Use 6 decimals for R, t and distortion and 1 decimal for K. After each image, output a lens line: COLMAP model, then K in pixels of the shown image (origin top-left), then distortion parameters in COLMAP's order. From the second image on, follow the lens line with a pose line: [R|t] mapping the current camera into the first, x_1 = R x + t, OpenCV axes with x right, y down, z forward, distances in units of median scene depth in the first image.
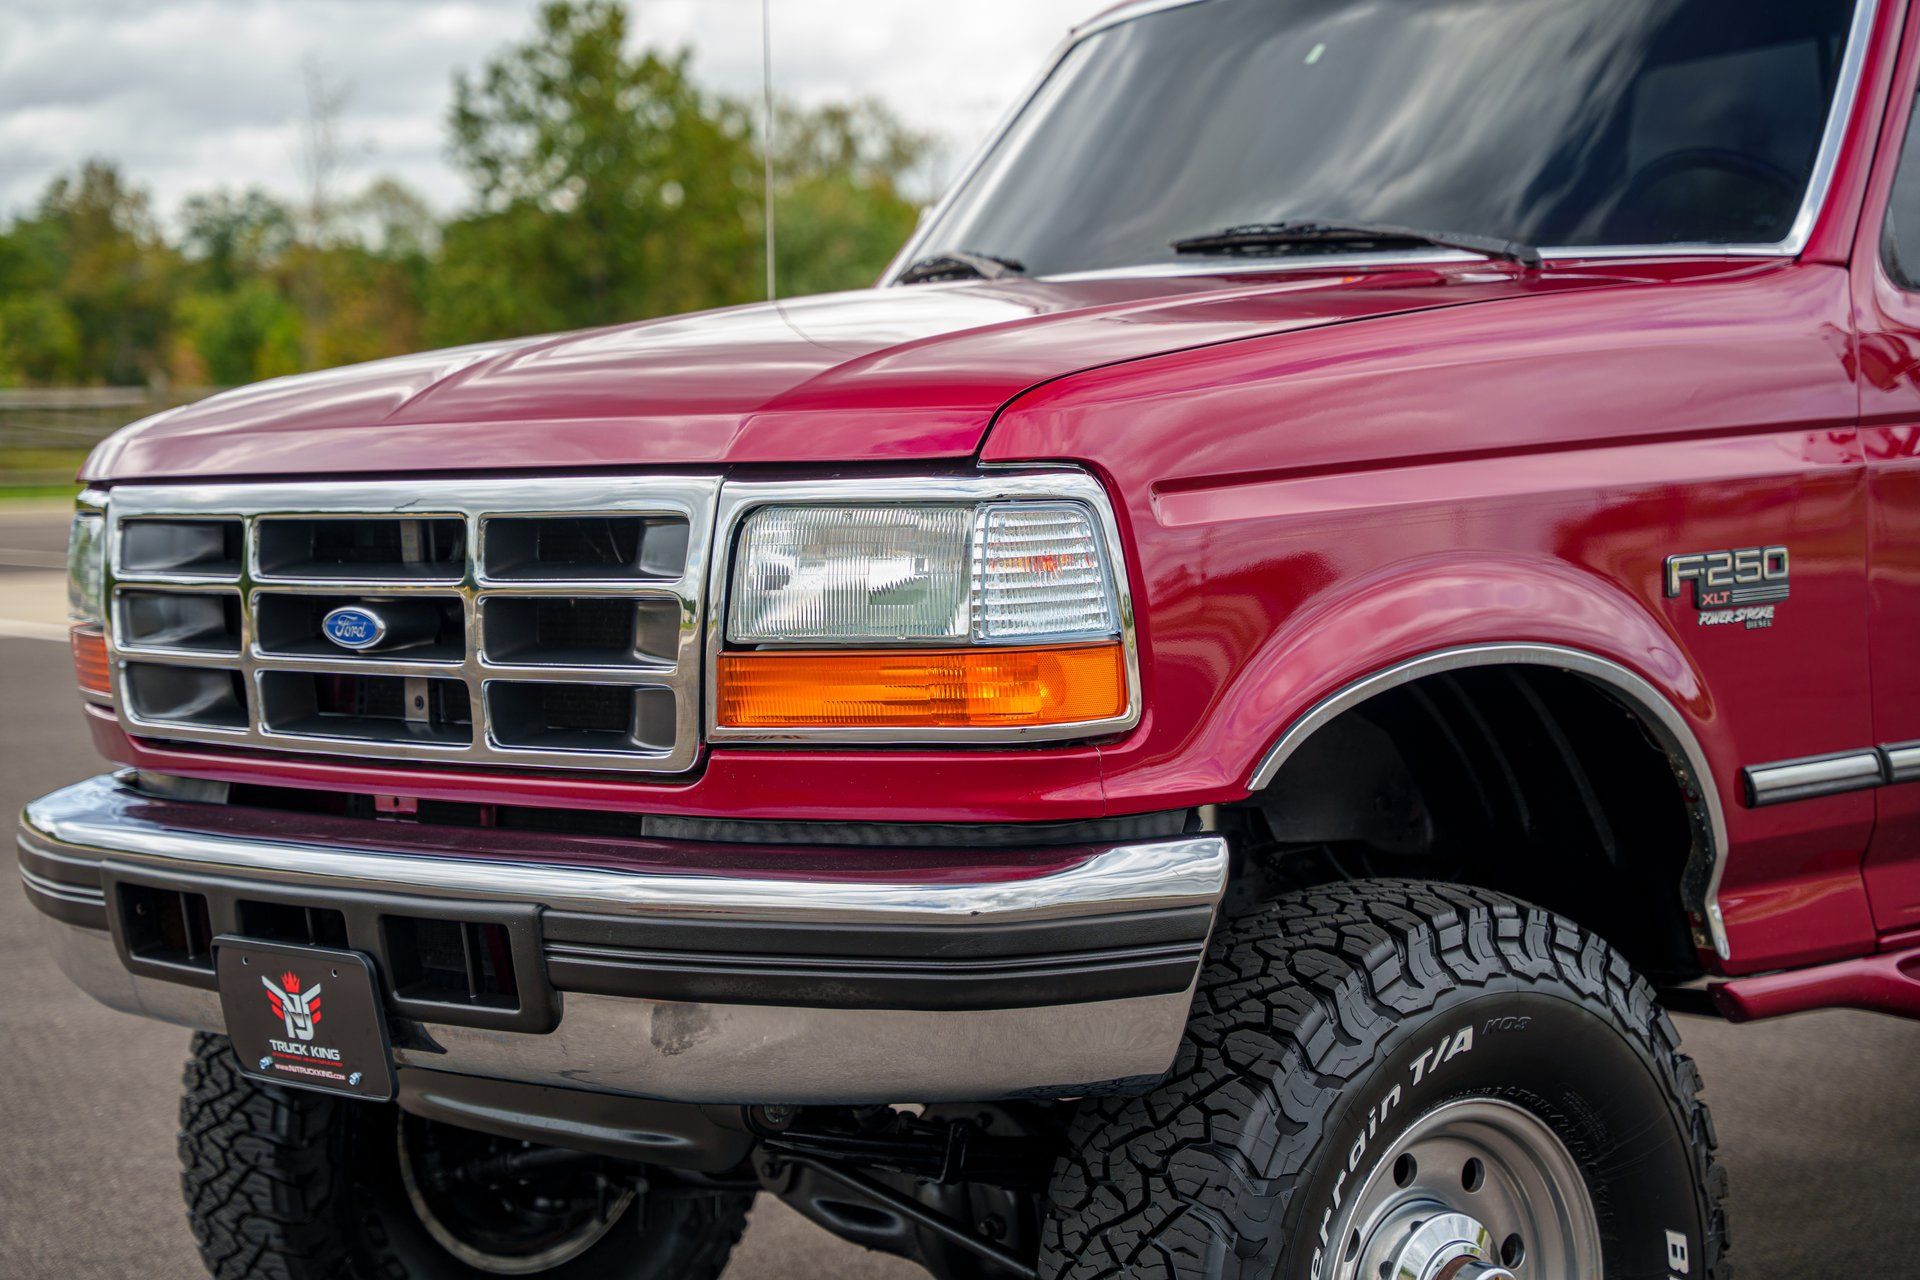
lens RADIAL K [[3656.2, 0, 953.3], [0, 3656.2, 634.0], [0, 0, 1]] dist [0.234110, 0.280591]
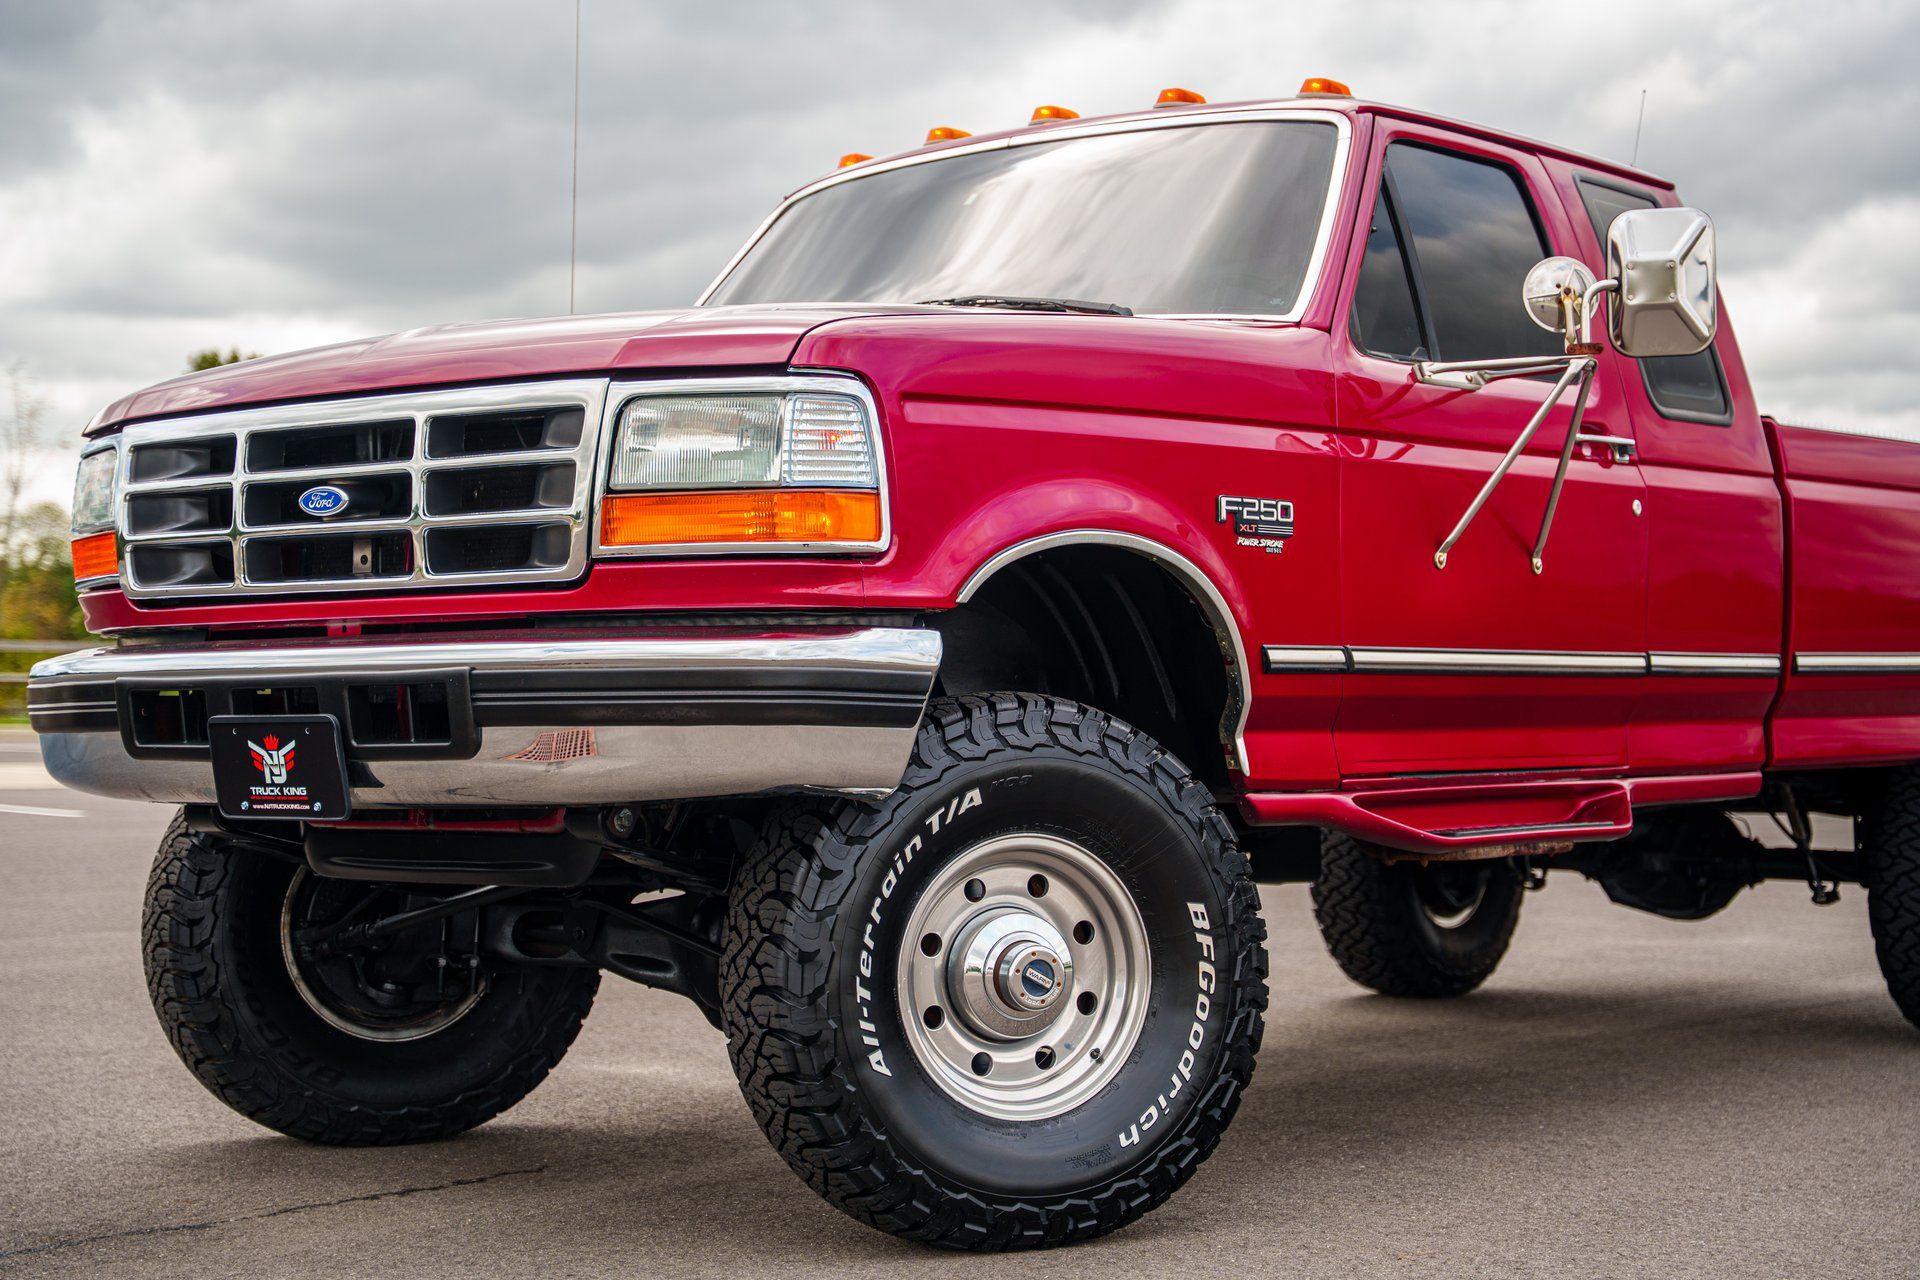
lens RADIAL K [[3032.2, 0, 963.5], [0, 3032.2, 638.6], [0, 0, 1]] dist [0.127629, 0.133539]
pose [[0.989632, 0.038926, 0.138252, -0.078757], [-0.026655, 0.995628, -0.089524, 0.151639], [-0.141132, 0.084911, 0.986343, -0.202416]]
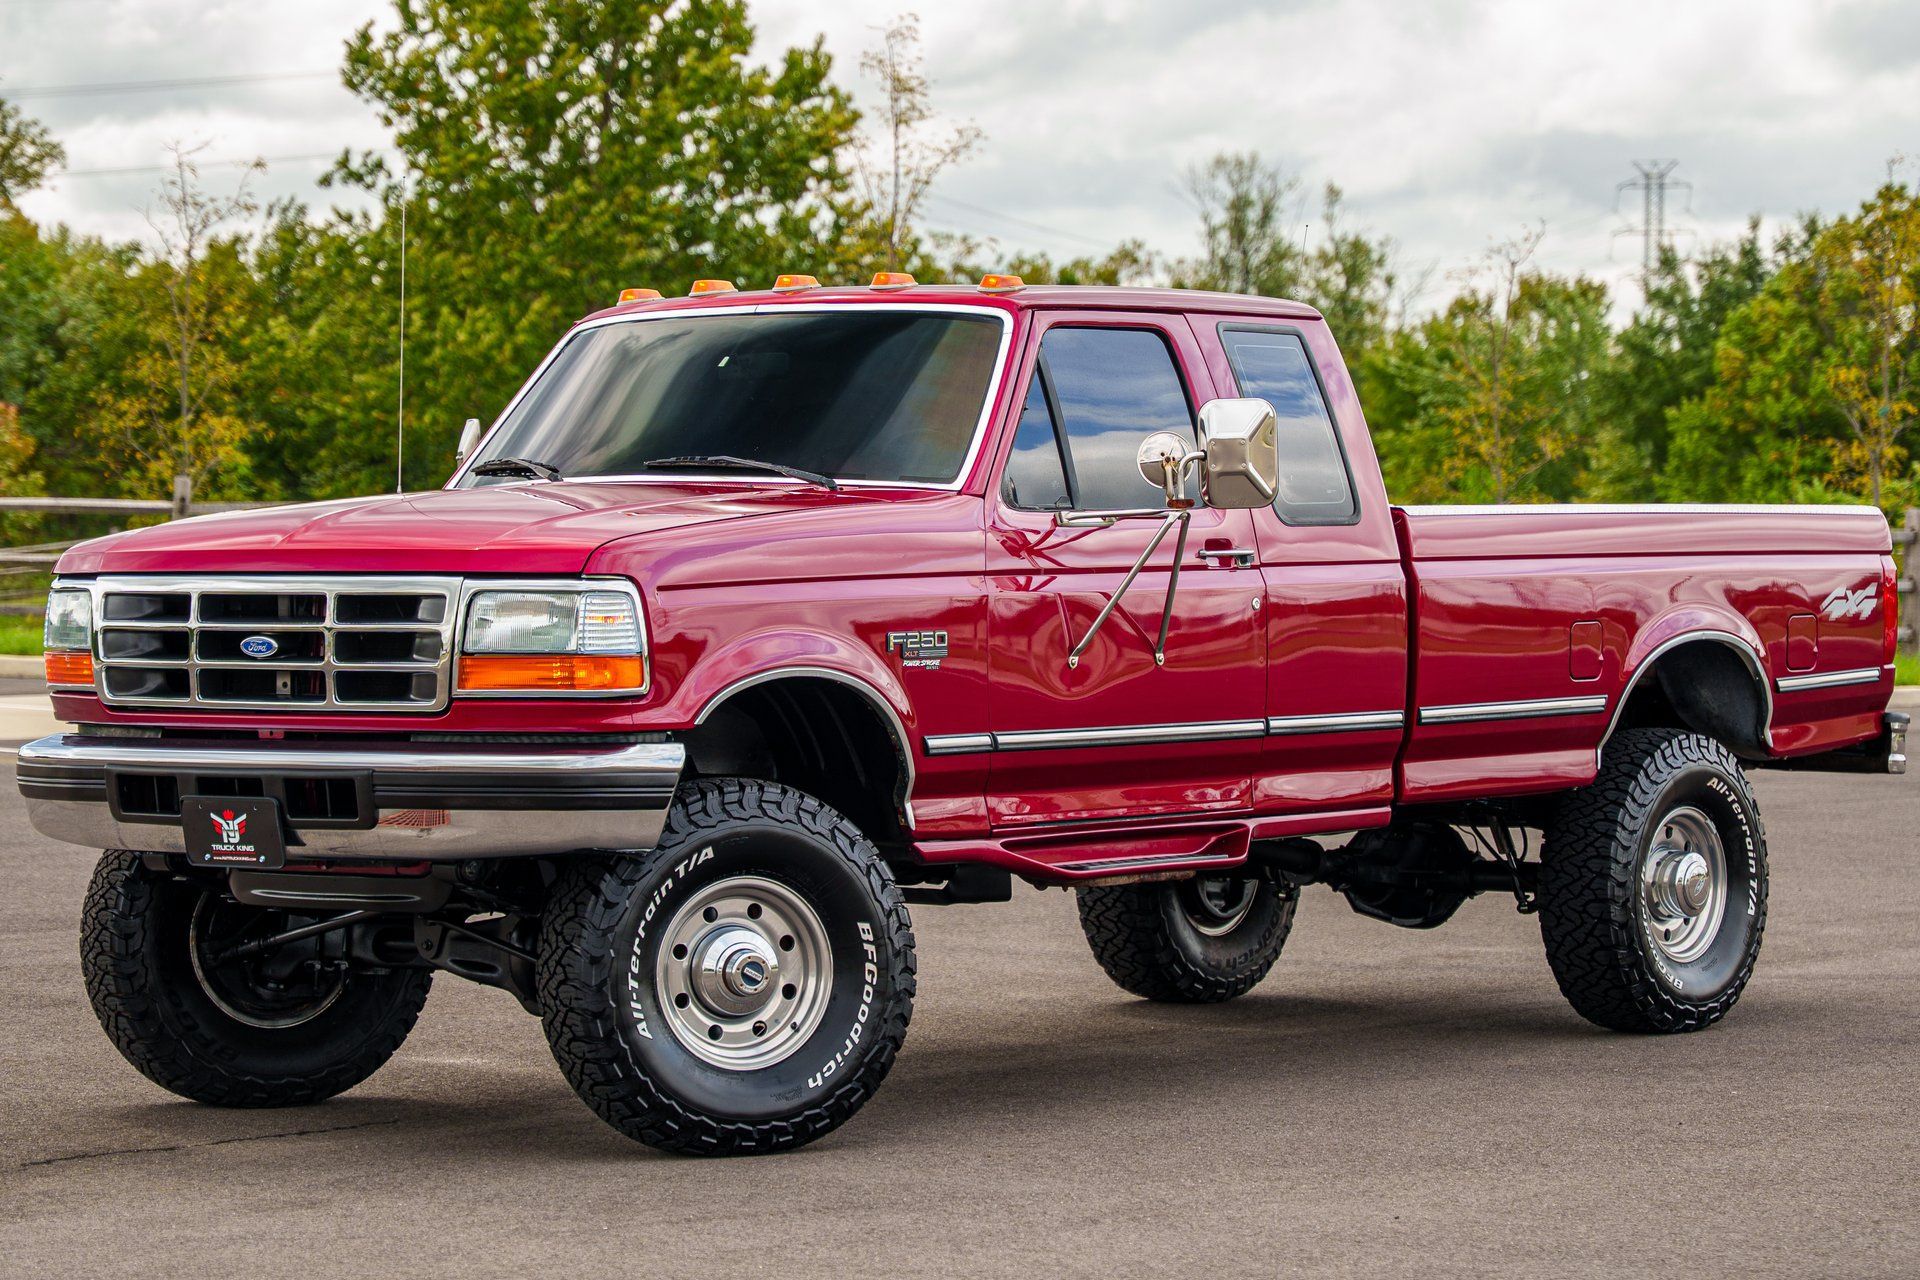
lens RADIAL K [[5537.2, 0, 938.8], [0, 5537.2, 651.4], [0, 0, 1]] dist [0.197403, 1.024818]
pose [[0.988152, 0.030933, 0.150327, -0.255413], [-0.024344, 0.998669, -0.045474, 0.134091], [-0.151534, 0.041276, 0.987590, -2.146588]]
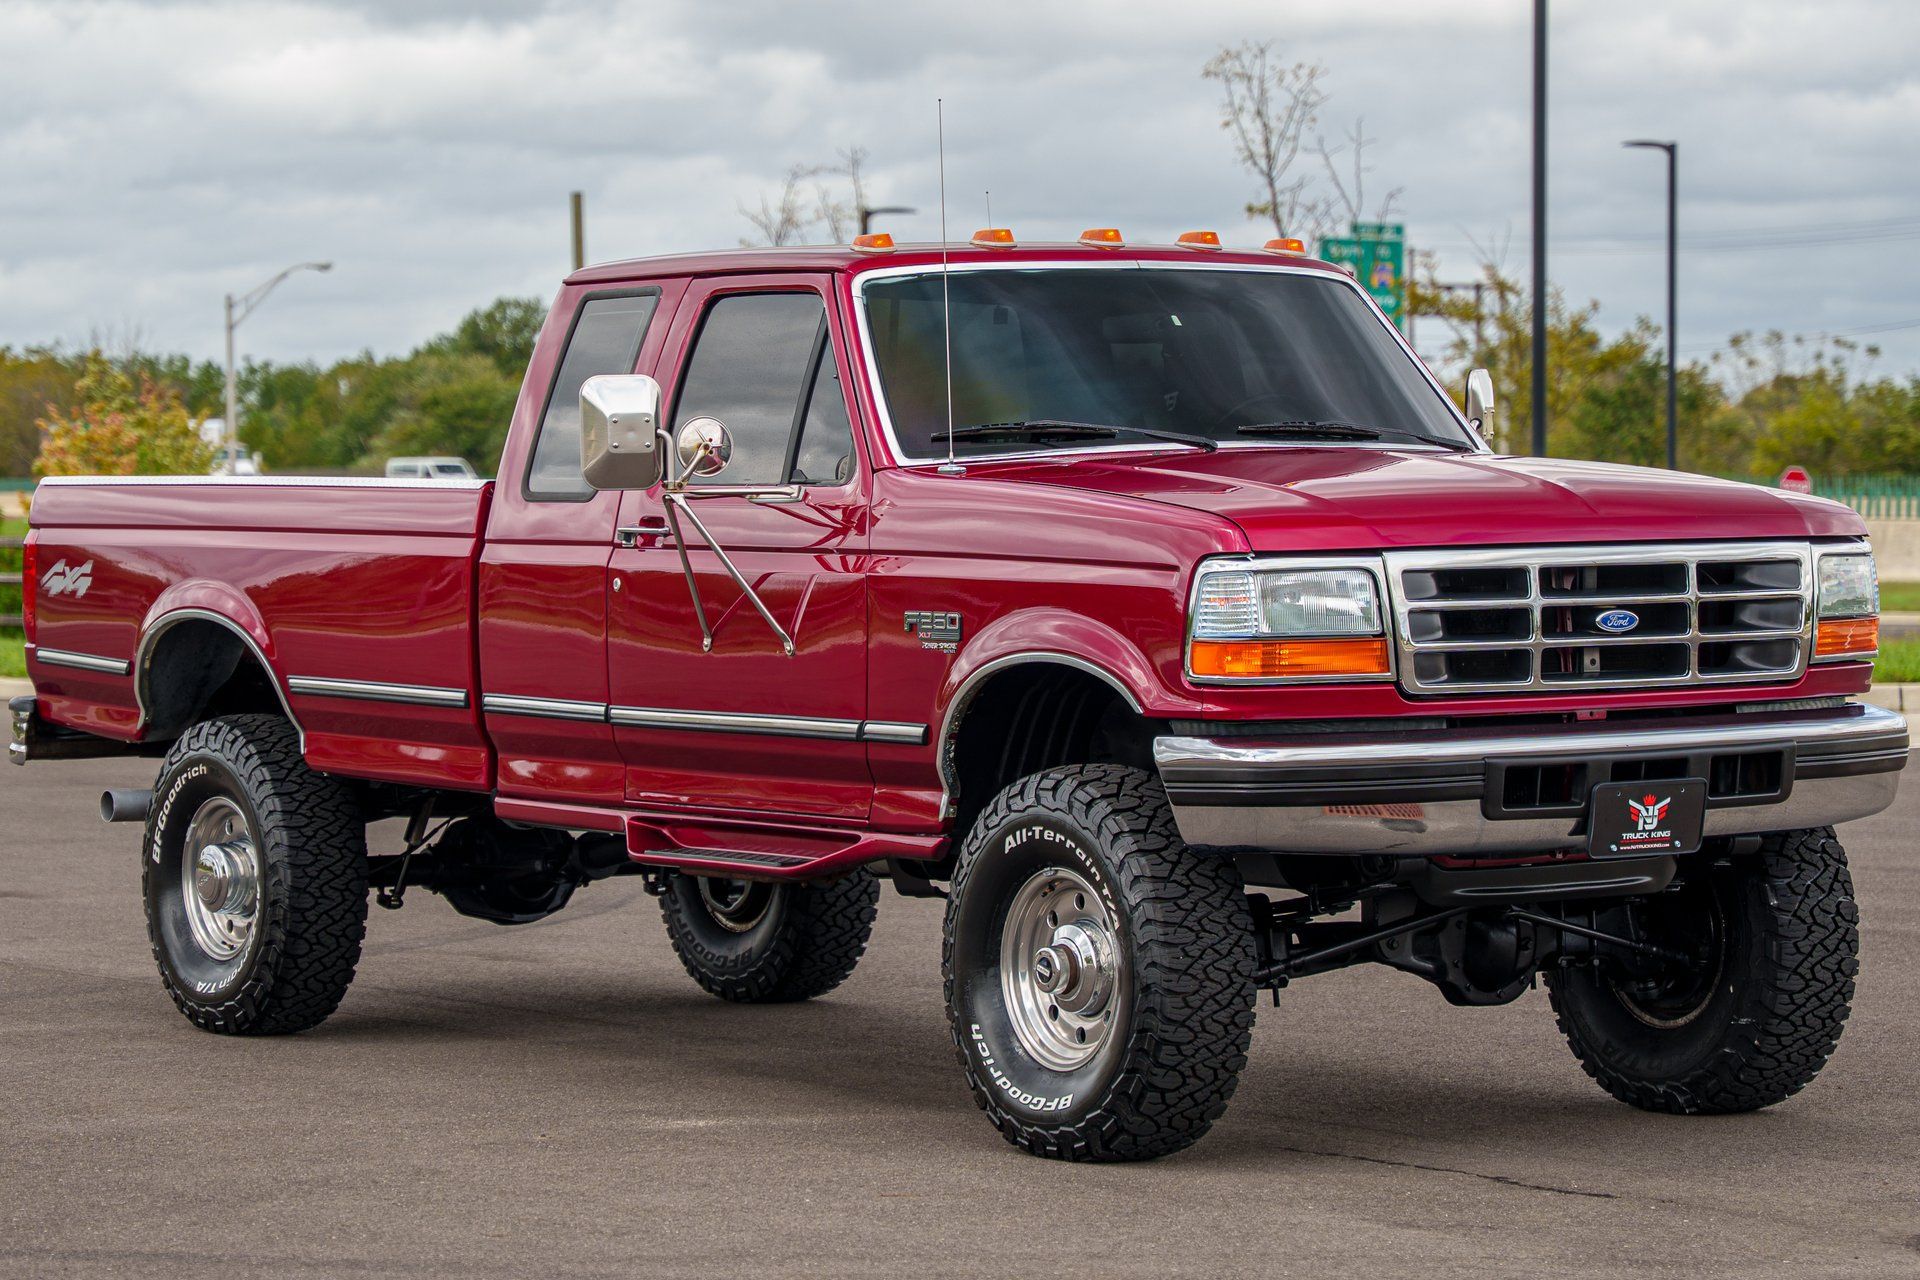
lens RADIAL K [[6231.4, 0, 880.2], [0, 6231.4, 675.4], [0, 0, 1]] dist [0.162416, 1.607060]
pose [[0.149747, 0.001872, 0.988723, -3.492116], [0.066450, 0.997718, -0.011953, 0.040569], [-0.986489, 0.067490, 0.149281, 0.896001]]
